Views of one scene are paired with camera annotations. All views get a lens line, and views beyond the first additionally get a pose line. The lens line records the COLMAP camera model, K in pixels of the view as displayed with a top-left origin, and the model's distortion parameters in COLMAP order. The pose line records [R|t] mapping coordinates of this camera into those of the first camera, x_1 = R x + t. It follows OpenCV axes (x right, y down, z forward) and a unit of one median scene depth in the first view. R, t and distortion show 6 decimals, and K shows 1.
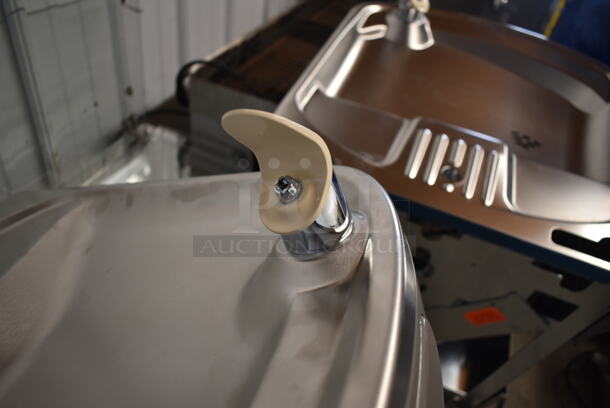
lens RADIAL K [[475.1, 0, 305.3], [0, 475.1, 208.4], [0, 0, 1]] dist [0.005882, -0.008498]
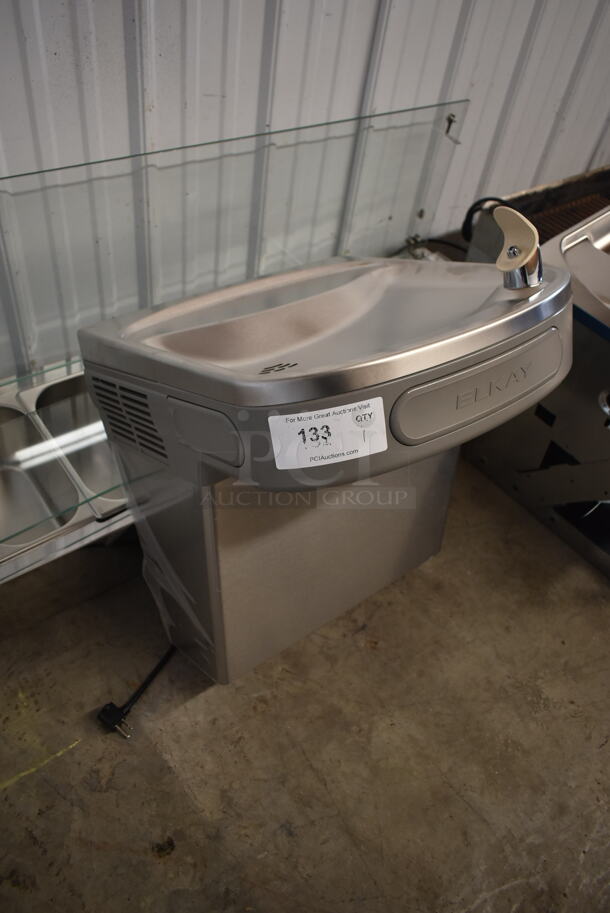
lens RADIAL K [[711.1, 0, 308.4], [0, 711.1, 451.1], [0, 0, 1]] dist [0.005882, -0.008498]
pose [[0.877925, 0.325854, -0.350809, 0.144227], [-0.318256, 0.944547, 0.080896, 0.214885], [0.357716, 0.040627, 0.932946, -0.573815]]
